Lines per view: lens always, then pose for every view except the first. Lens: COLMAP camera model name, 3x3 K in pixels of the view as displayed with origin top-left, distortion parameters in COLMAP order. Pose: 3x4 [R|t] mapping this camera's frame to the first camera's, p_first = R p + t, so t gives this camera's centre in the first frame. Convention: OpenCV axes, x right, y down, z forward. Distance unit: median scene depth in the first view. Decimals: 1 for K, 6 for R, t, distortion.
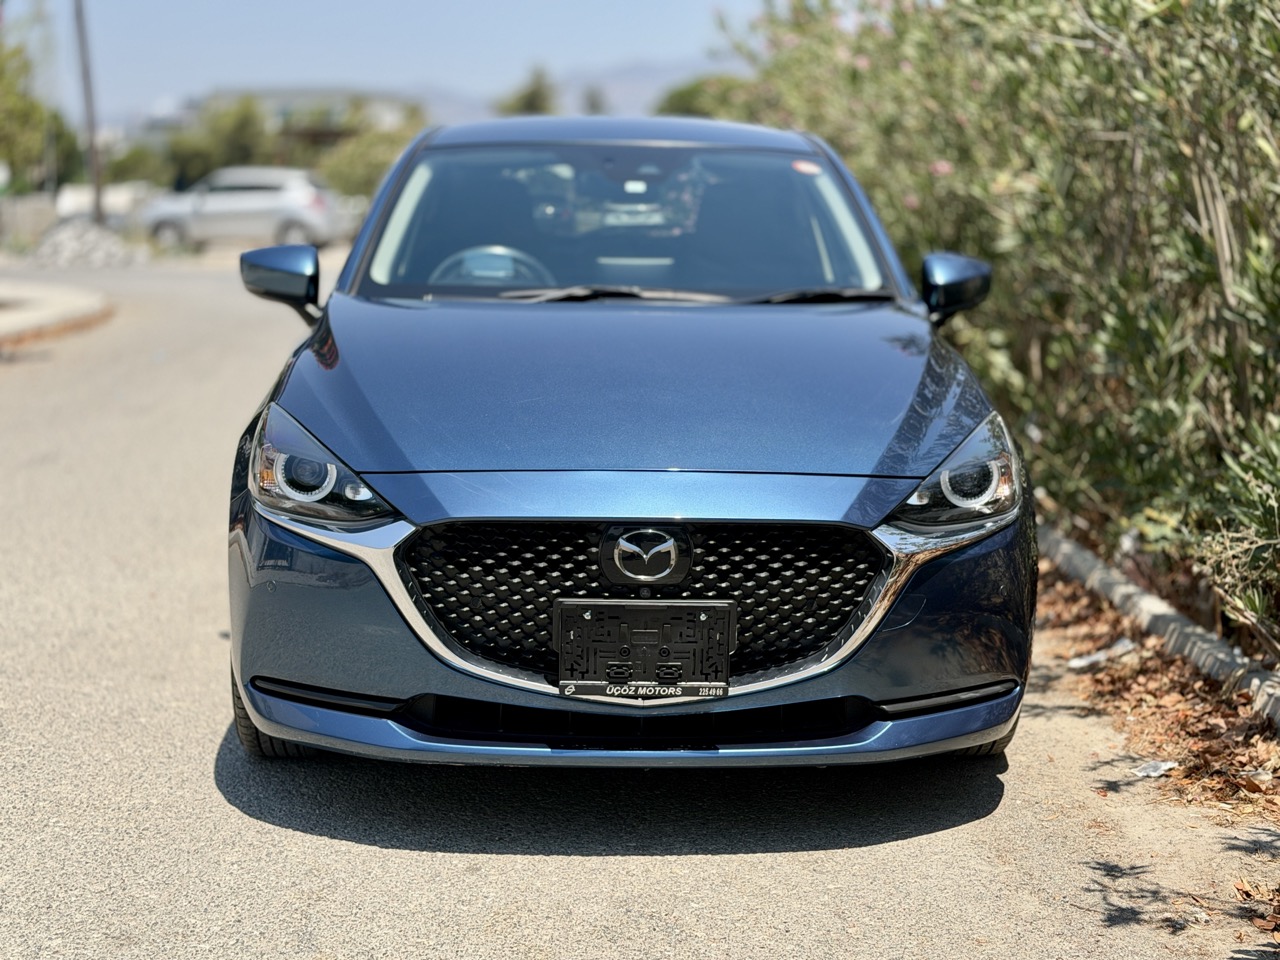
lens RADIAL K [[1902.1, 0, 642.0], [0, 1902.1, 435.8], [0, 0, 1]] dist [0.168510, 0.000000]
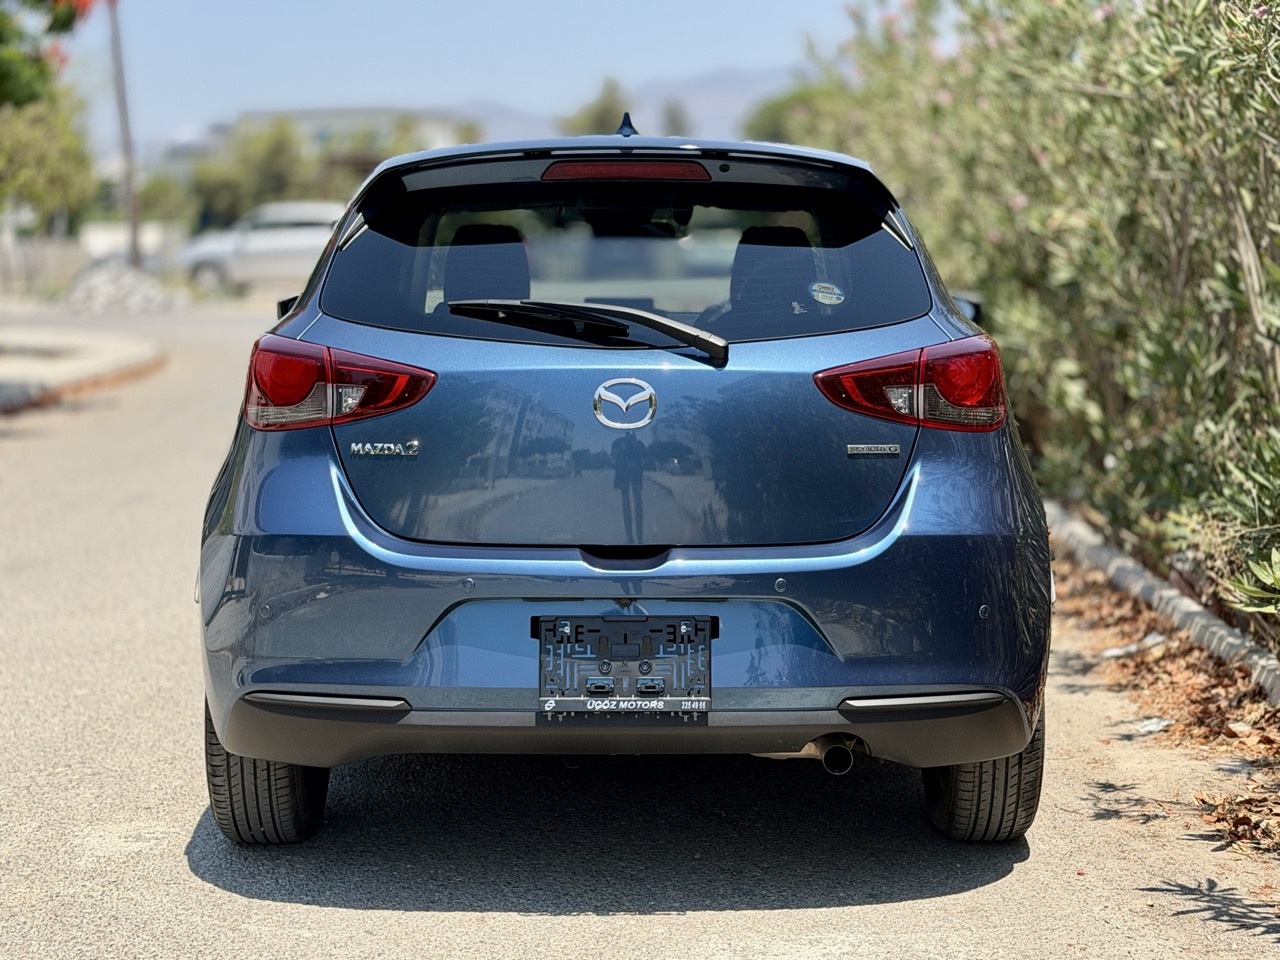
lens RADIAL K [[2240.4, 0, 637.6], [0, 2240.4, 485.7], [0, 0, 1]] dist [0.117008, 0.000000]
pose [[0.999059, -0.005907, -0.042971, 0.005871], [0.005503, 0.999940, -0.009516, 0.018838], [0.043024, 0.009271, 0.999031, -0.184314]]
